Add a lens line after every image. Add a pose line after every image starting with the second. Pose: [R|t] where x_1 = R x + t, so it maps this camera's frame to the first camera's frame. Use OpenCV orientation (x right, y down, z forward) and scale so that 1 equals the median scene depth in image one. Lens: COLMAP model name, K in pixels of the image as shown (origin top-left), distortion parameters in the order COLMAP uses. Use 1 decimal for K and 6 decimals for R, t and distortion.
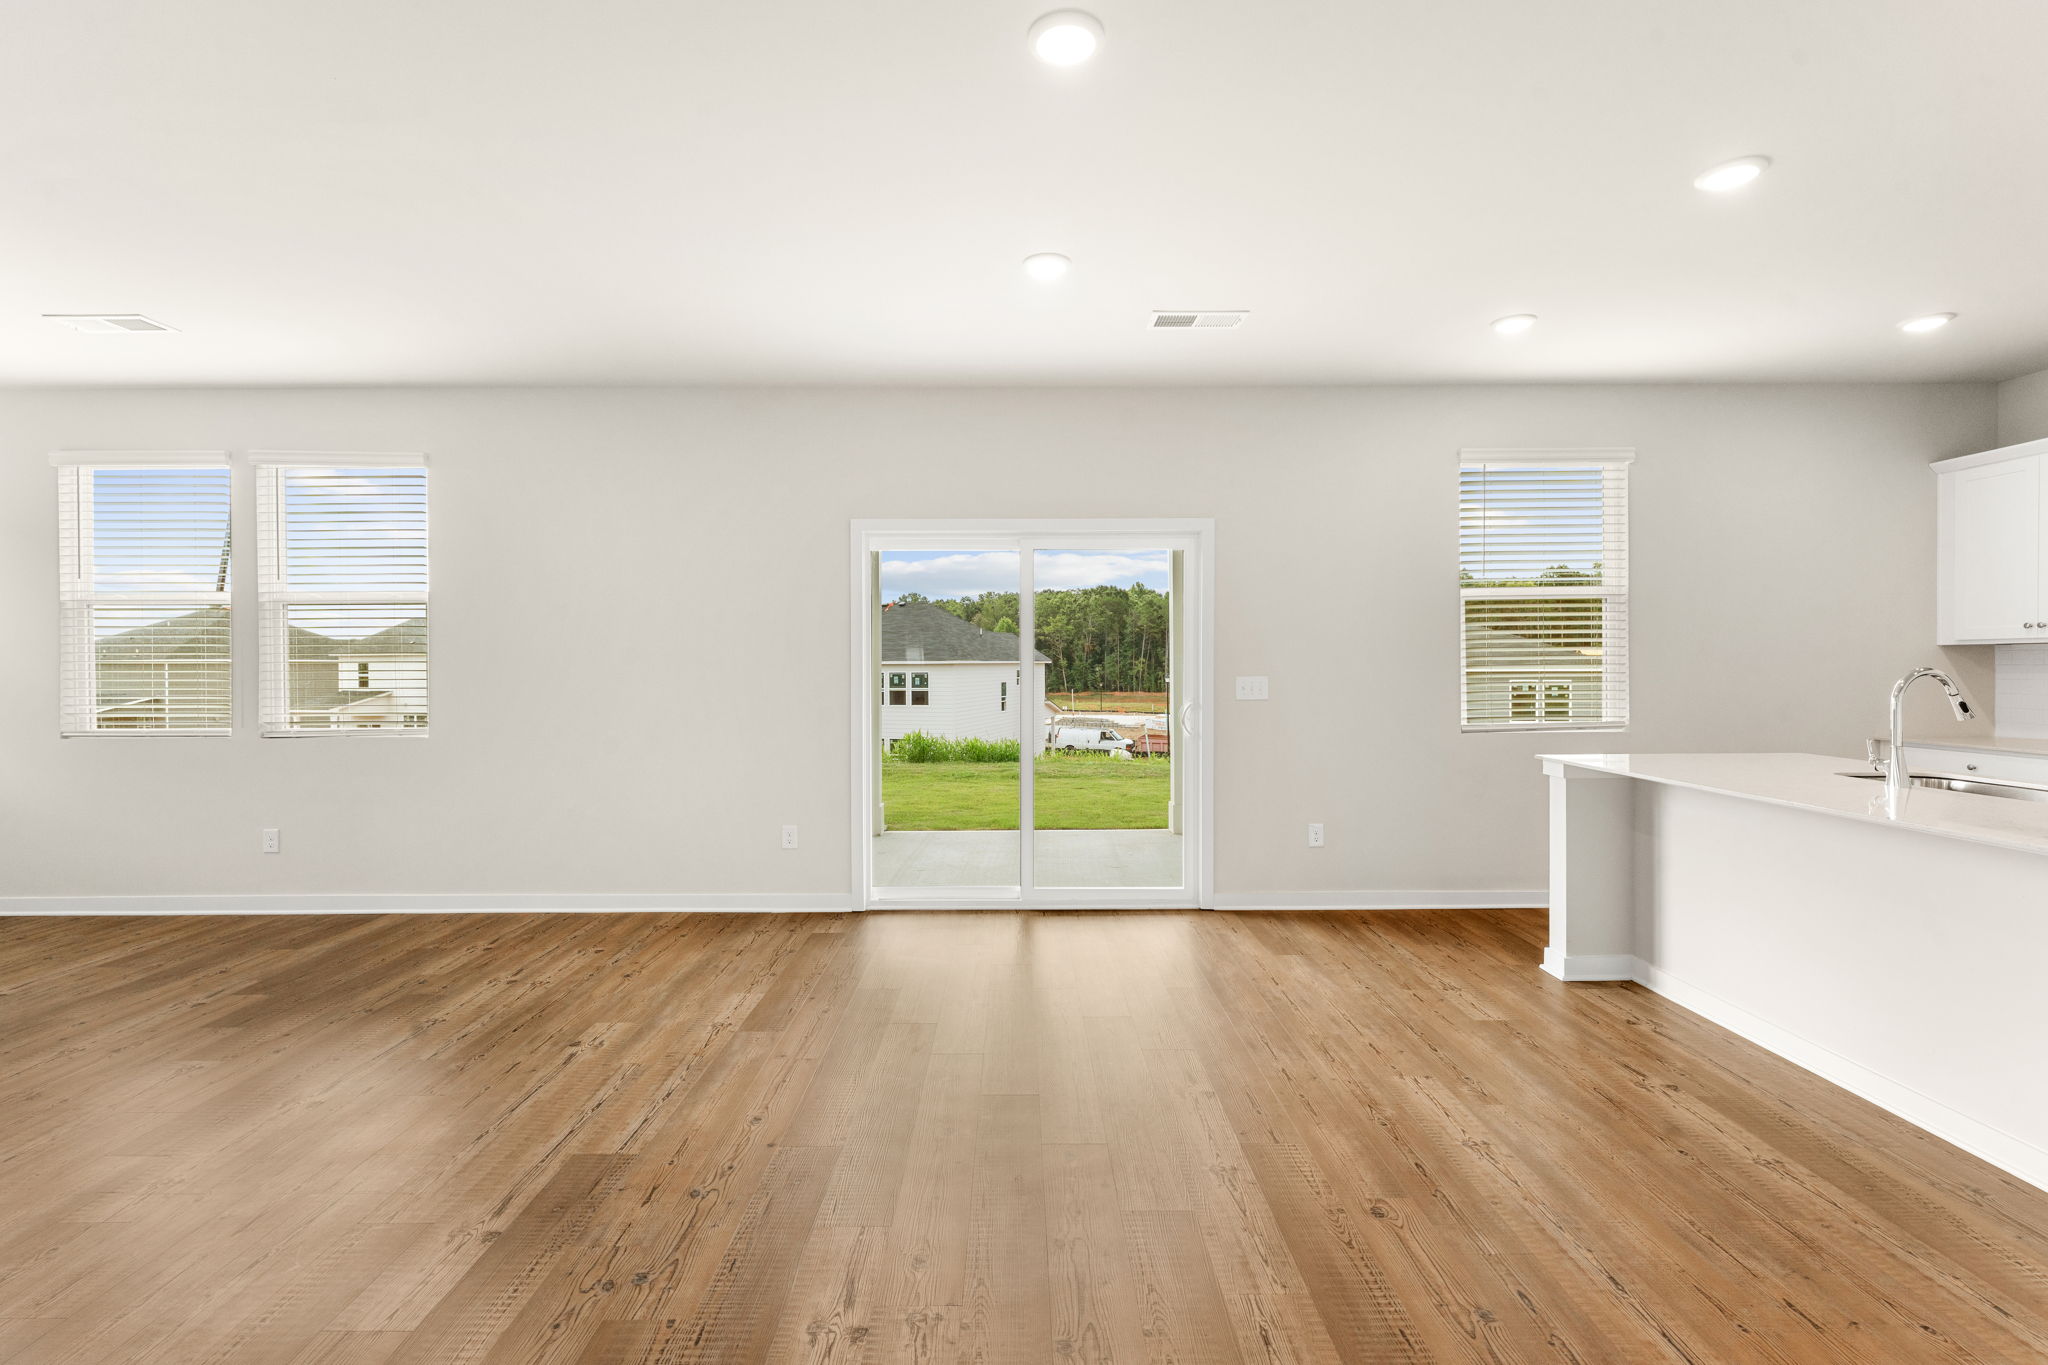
lens RADIAL K [[1003.6, 0, 1017.8], [0, 1003.6, 674.5], [0, 0, 1]] dist [0.016248, -0.000120]
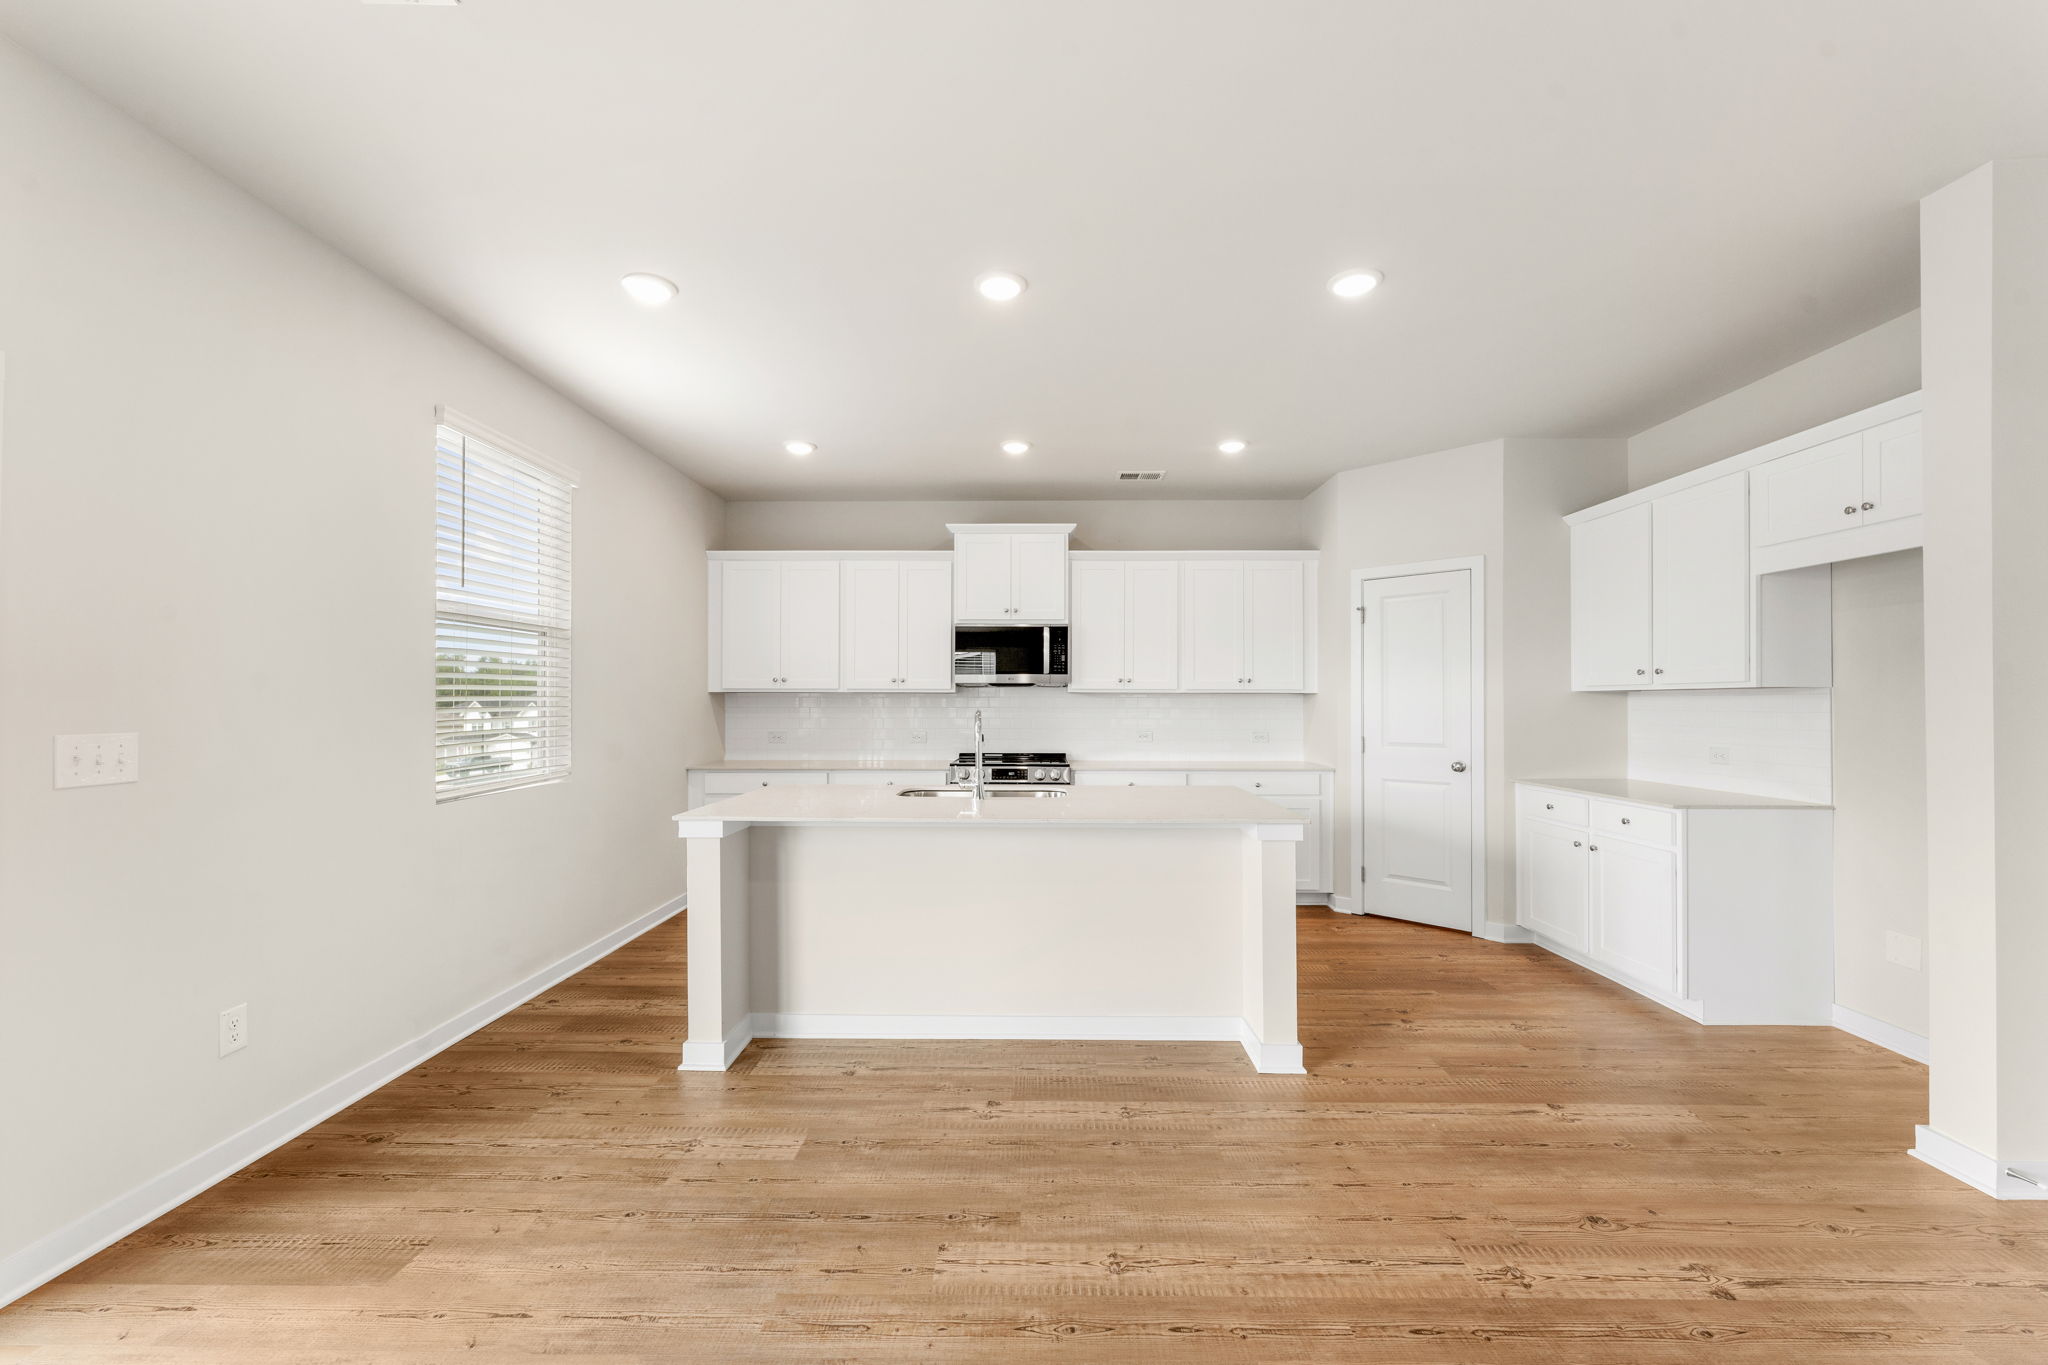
lens RADIAL K [[830.9, 0, 1019.1], [0, 830.9, 694.7], [0, 0, 1]] dist [-0.001880, -0.000372]
pose [[-0.002673, 0.015071, 0.999883, -0.190174], [0.007269, 0.999860, -0.015052, -0.008423], [-0.999970, 0.007228, -0.002782, 0.779976]]
